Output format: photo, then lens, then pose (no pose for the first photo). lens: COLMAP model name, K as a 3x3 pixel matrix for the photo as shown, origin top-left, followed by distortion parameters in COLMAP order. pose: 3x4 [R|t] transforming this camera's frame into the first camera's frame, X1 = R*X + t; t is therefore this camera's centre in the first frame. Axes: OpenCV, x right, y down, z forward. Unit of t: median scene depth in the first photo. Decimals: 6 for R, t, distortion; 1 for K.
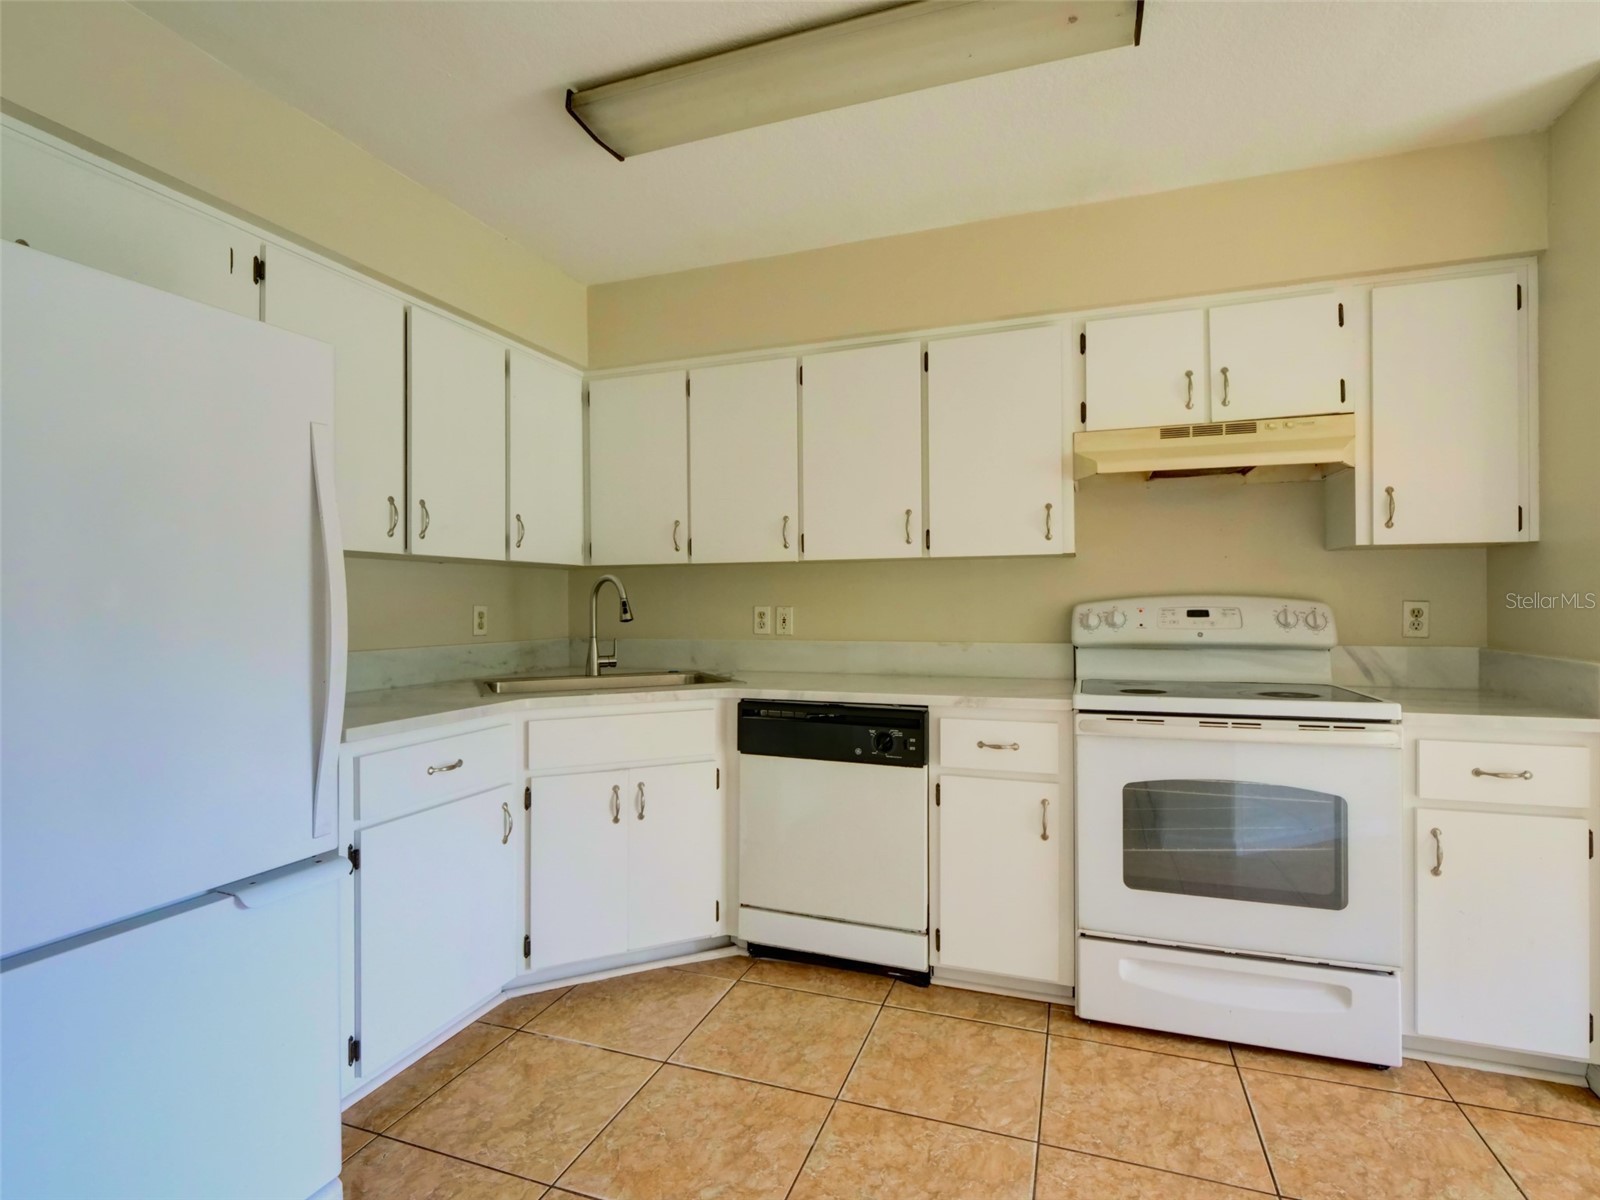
lens RADIAL K [[782.4, 0, 799.0], [0, 782.4, 599.0], [0, 0, 1]] dist [-0.014540, 0.000070]
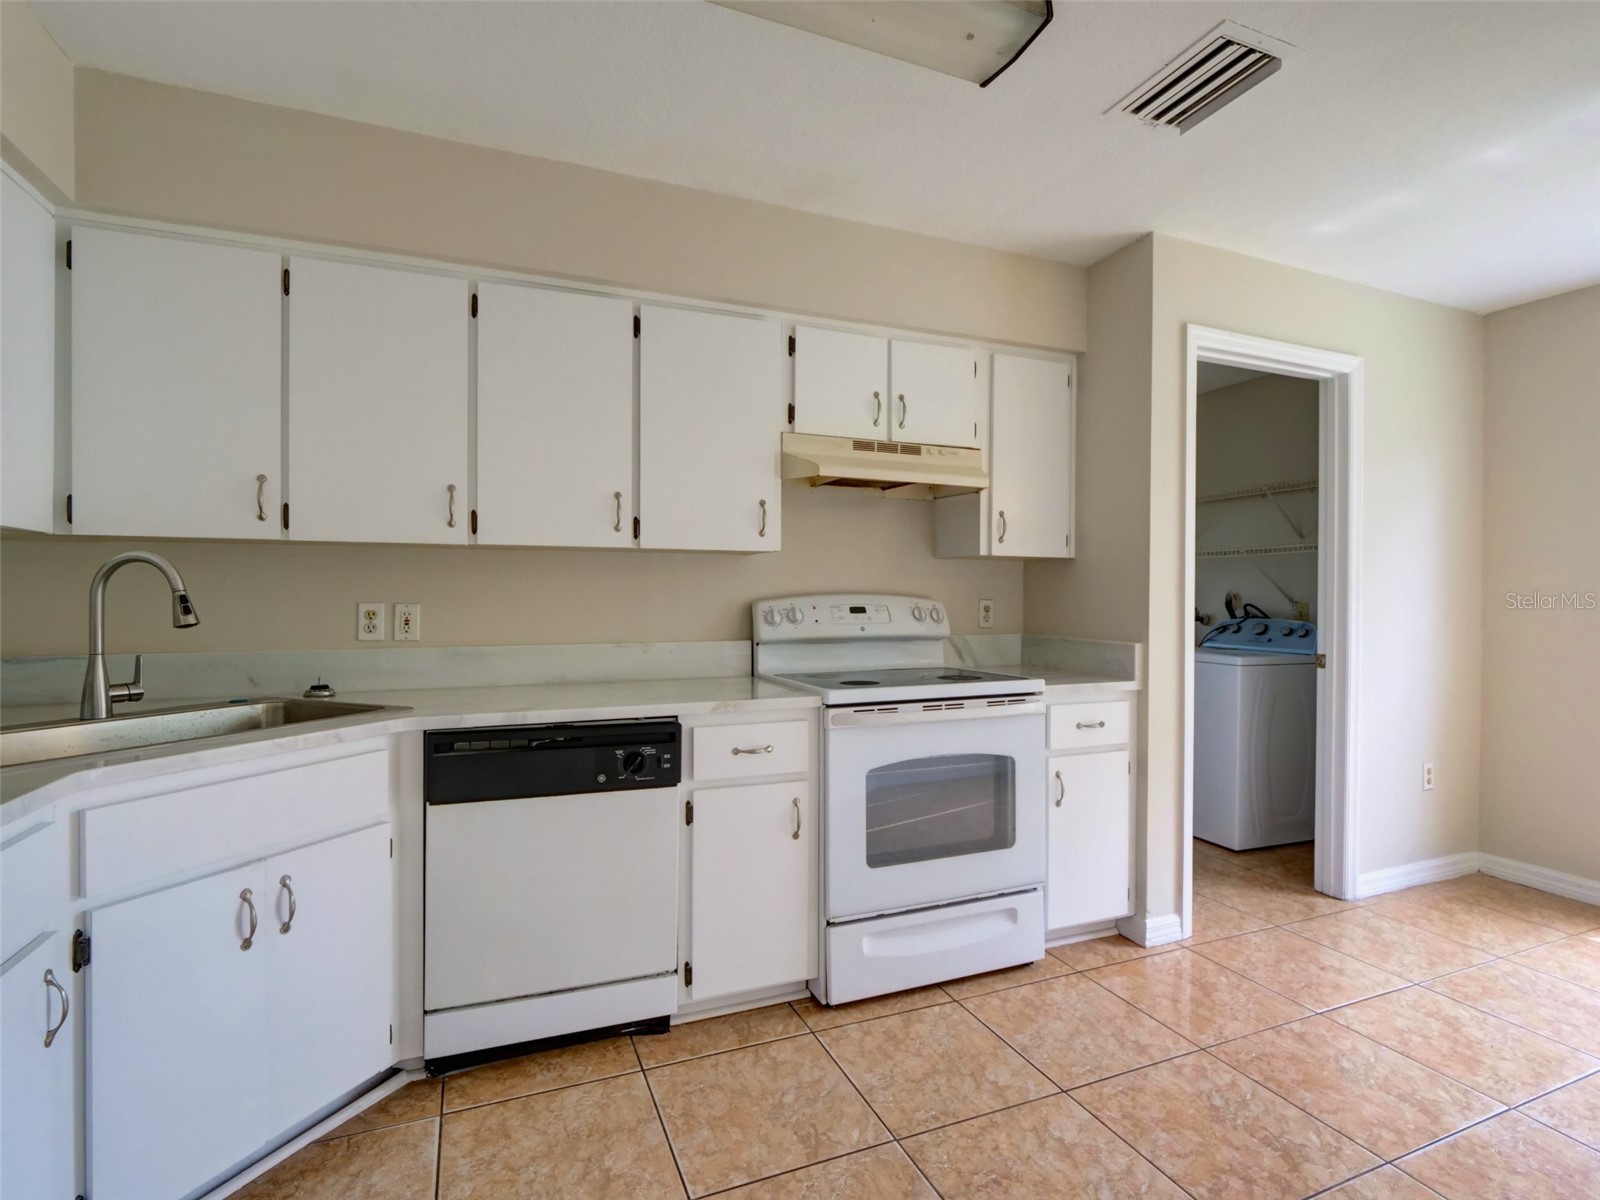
lens RADIAL K [[782.4, 0, 799.0], [0, 782.4, 599.0], [0, 0, 1]] dist [-0.014540, 0.000070]
pose [[0.741095, 0.004241, 0.671386, -0.333084], [-0.008175, 0.999963, 0.002708, 0.000337], [-0.671350, -0.007496, 0.741103, 0.249918]]
